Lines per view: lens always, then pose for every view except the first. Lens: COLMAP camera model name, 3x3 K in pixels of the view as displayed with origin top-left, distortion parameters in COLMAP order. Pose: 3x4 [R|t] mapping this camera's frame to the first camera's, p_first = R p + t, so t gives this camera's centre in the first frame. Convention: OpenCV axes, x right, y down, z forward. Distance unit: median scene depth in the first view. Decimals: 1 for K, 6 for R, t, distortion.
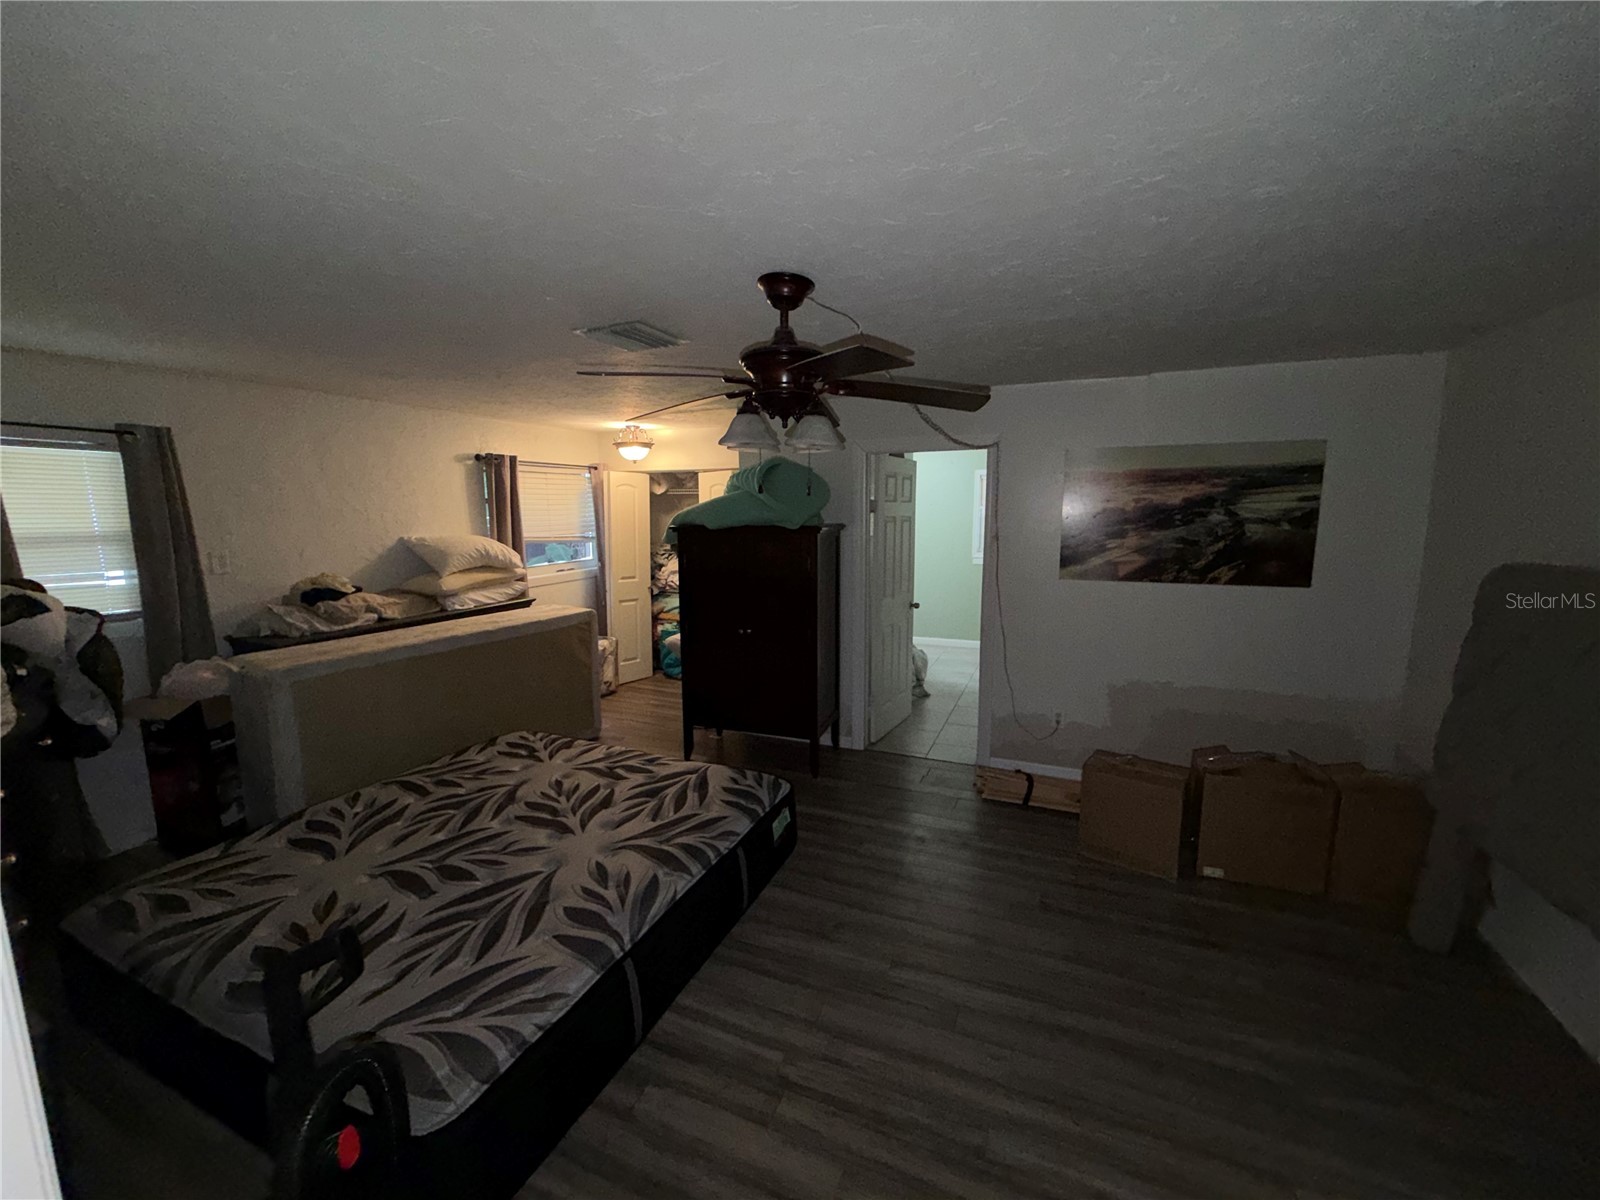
lens RADIAL K [[636.0, 0, 797.6], [0, 636.0, 599.1], [0, 0, 1]] dist [-0.000424, 0.000062]
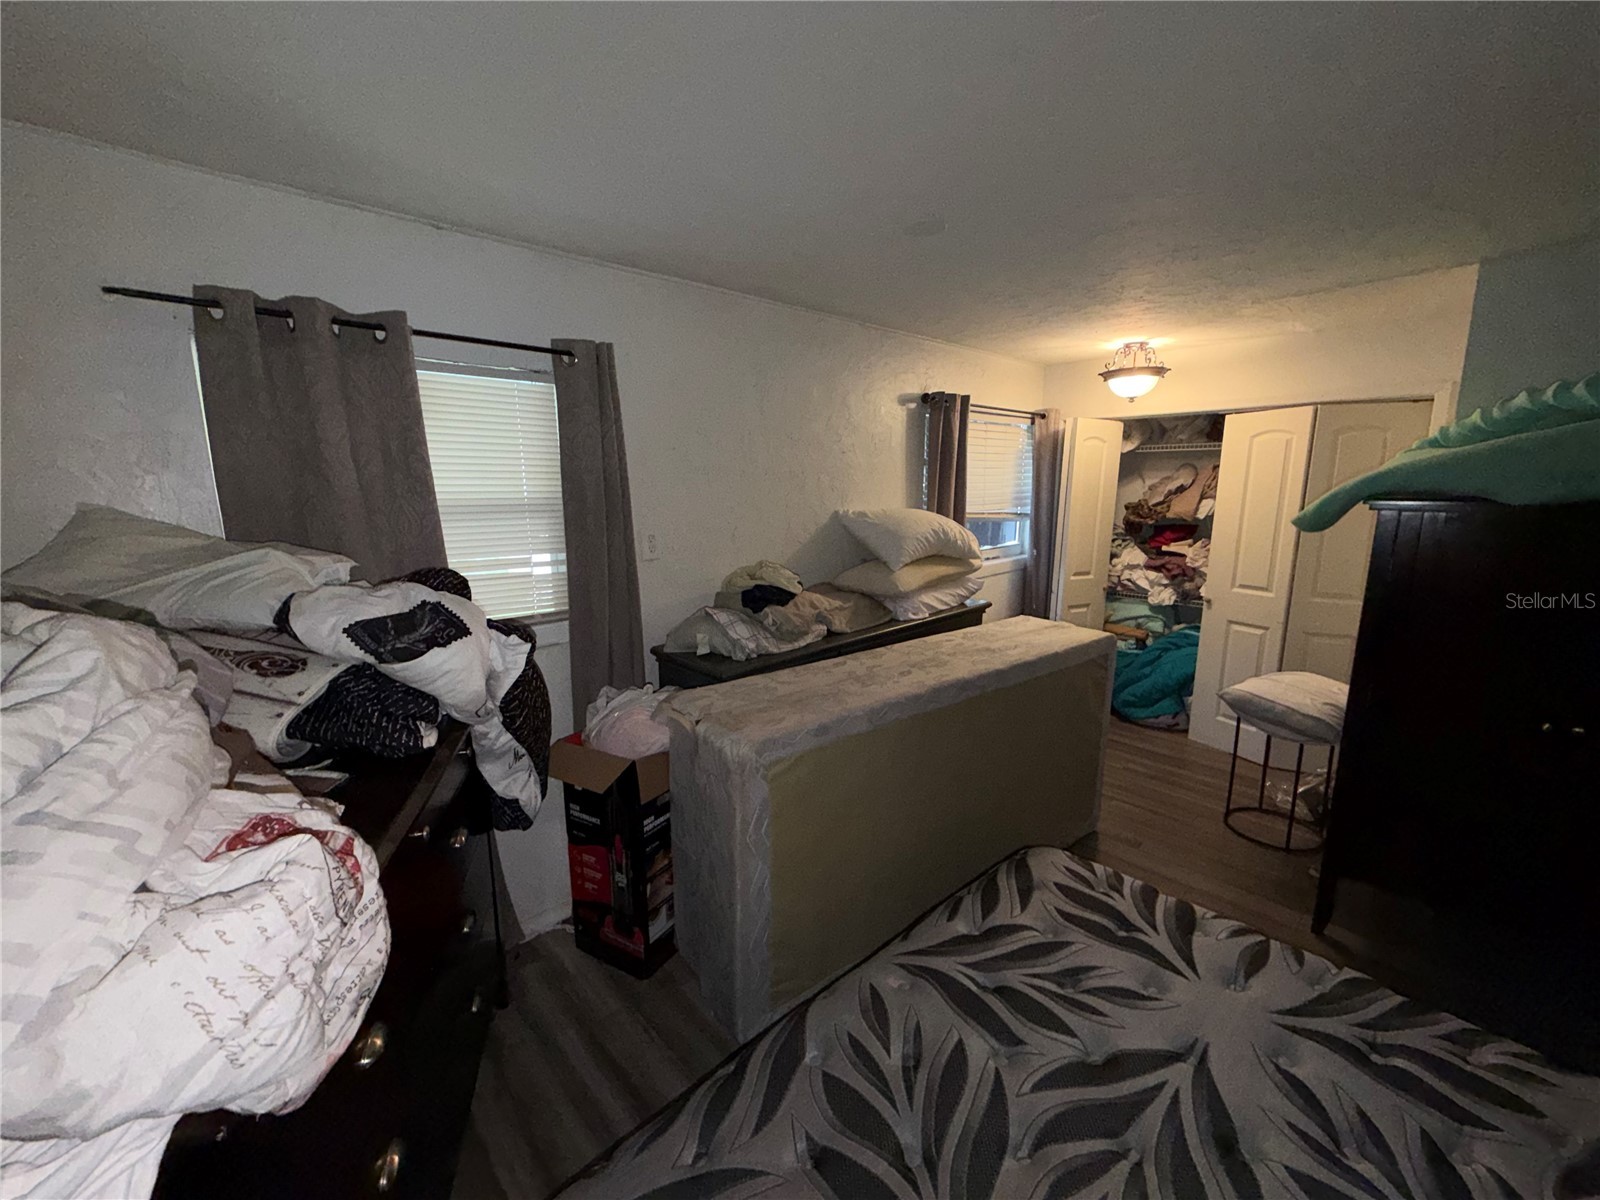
lens RADIAL K [[636.0, 0, 800.6], [0, 636.0, 601.0], [0, 0, 1]] dist [-0.000424, 0.000062]
pose [[0.917812, 0.072985, -0.390249, -0.441928], [-0.055960, 0.996926, 0.054835, -0.039563], [0.393052, -0.028490, 0.919075, 0.384587]]
